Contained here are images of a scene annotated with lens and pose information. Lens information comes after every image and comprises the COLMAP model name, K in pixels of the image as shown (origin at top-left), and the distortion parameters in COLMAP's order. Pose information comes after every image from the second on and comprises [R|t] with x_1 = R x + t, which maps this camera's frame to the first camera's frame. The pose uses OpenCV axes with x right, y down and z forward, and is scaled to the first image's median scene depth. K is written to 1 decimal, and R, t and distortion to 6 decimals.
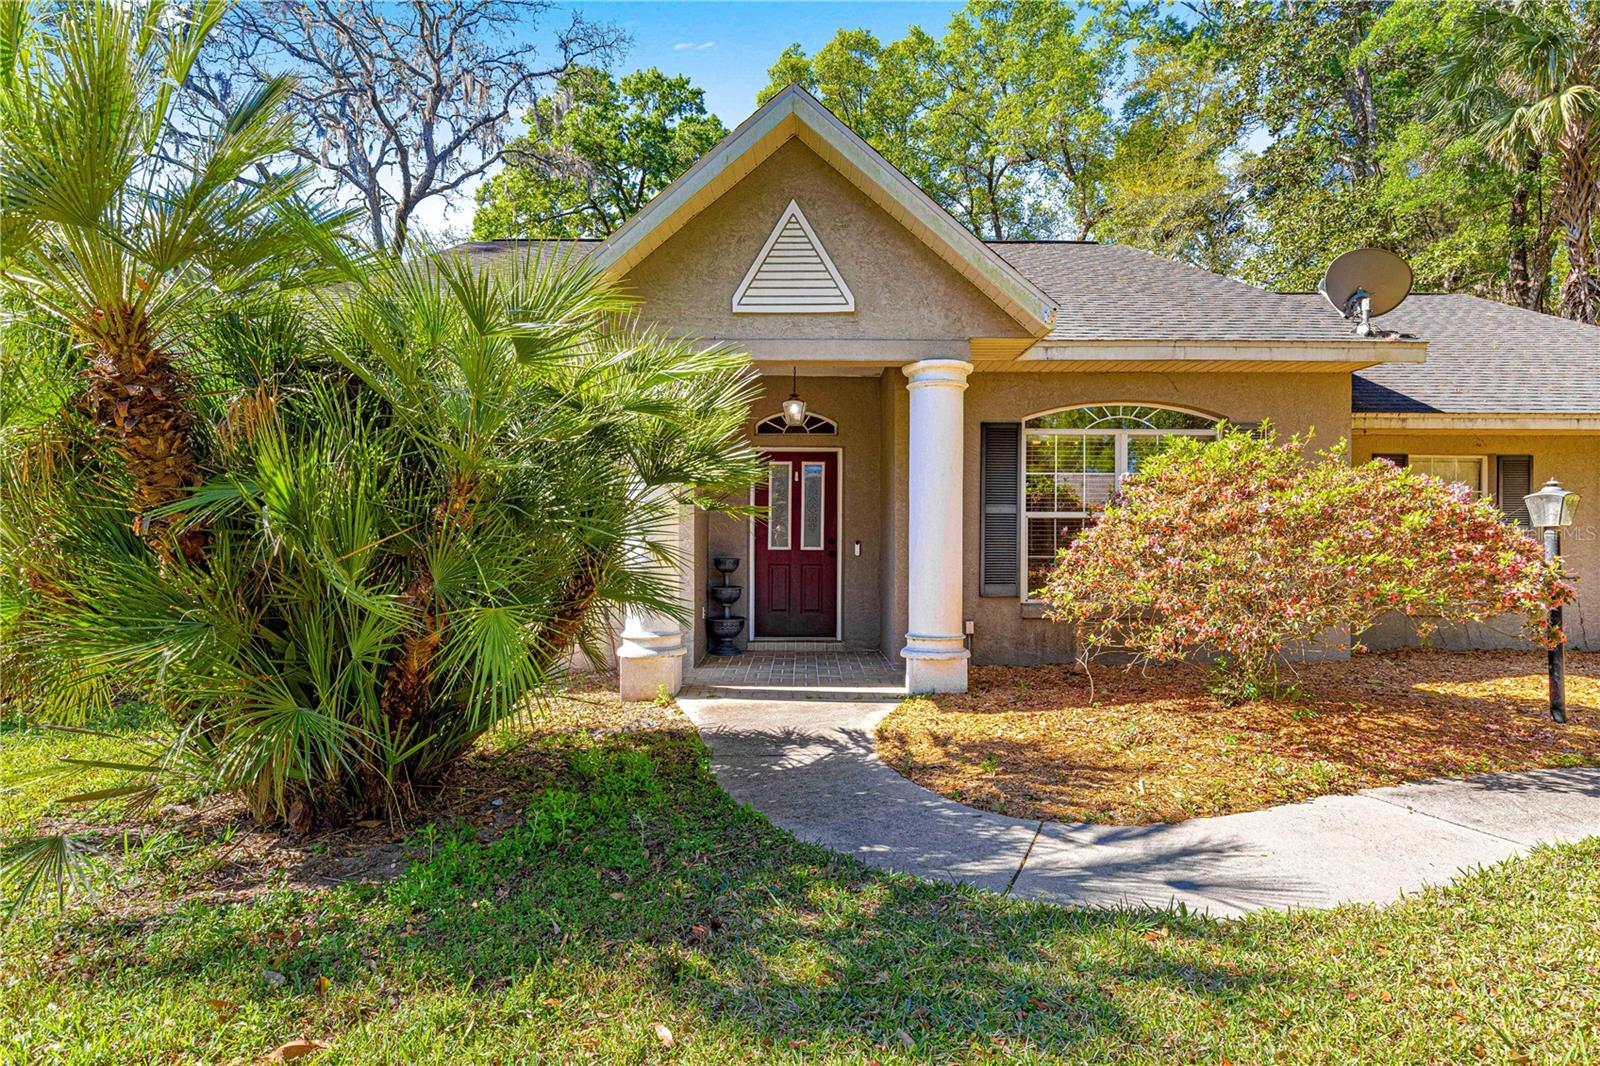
lens RADIAL K [[857.8, 0, 800.0], [0, 857.8, 533.0], [0, 0, 1]] dist [-0.000542, 0.000424]
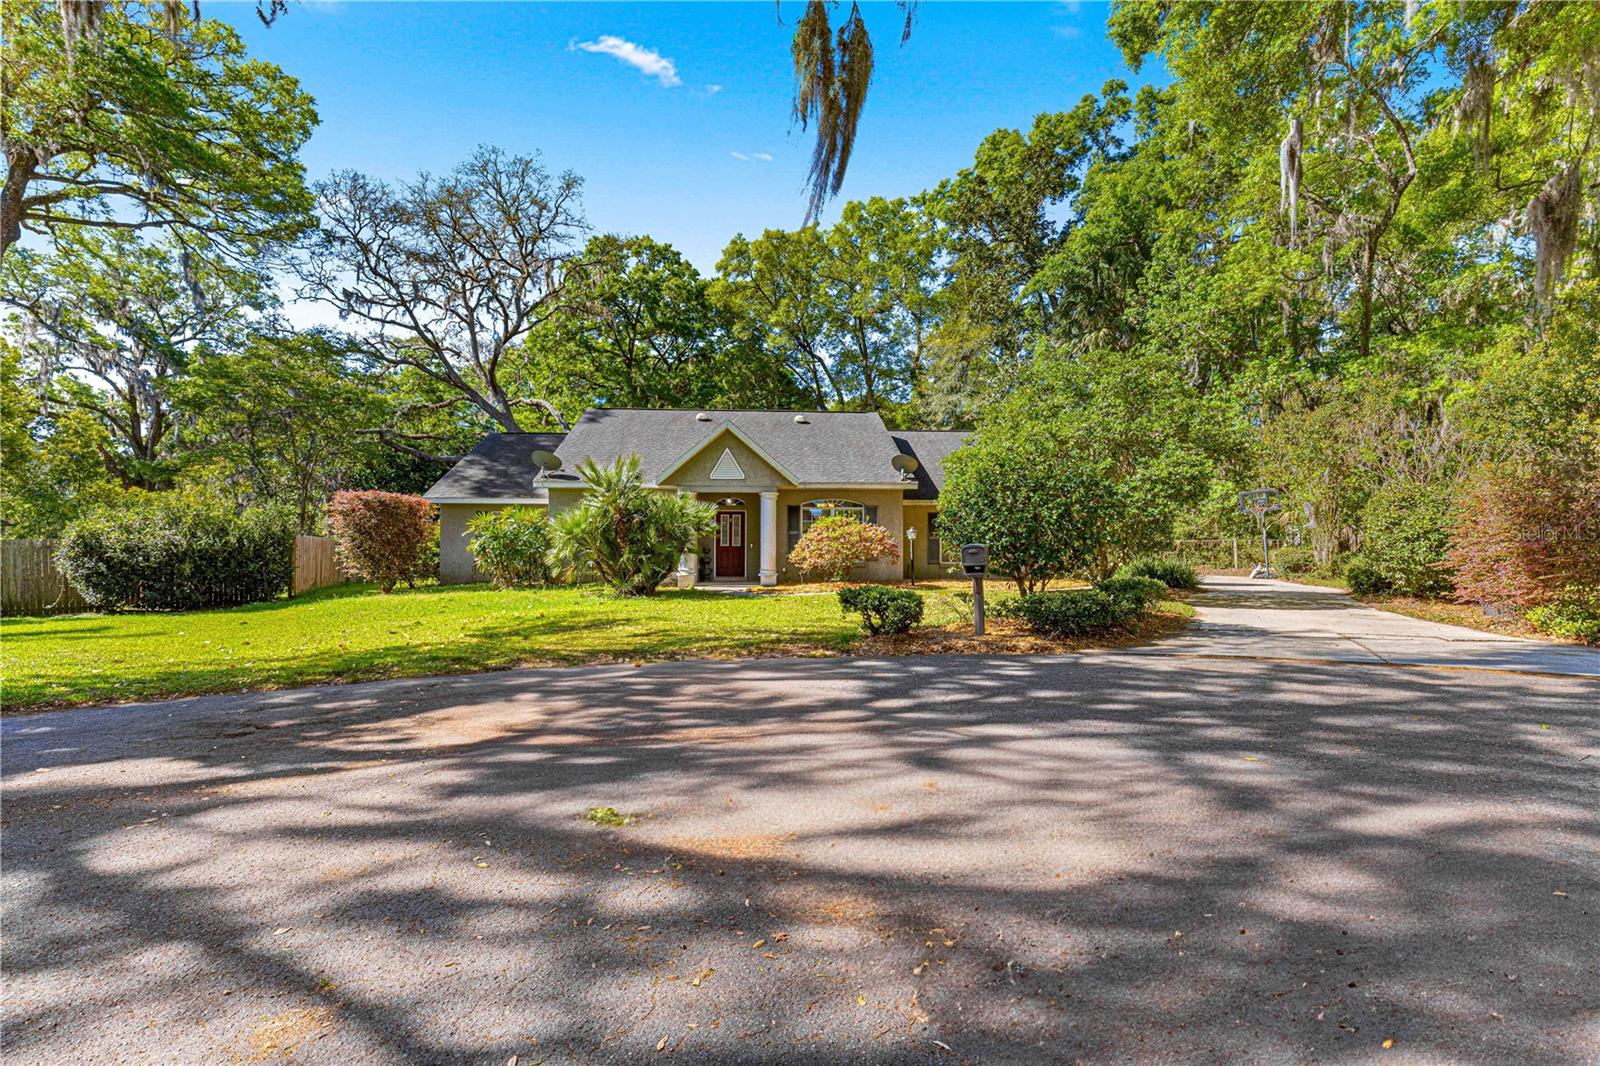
lens RADIAL K [[715.6, 0, 800.0], [0, 715.6, 543.4], [0, 0, 1]] dist [0.001469, 0.000108]
pose [[0.997641, 0.000214, 0.068648, 0.031398], [-0.000855, 0.999956, 0.009304, -0.005751], [-0.068643, -0.009341, 0.997598, -0.694589]]
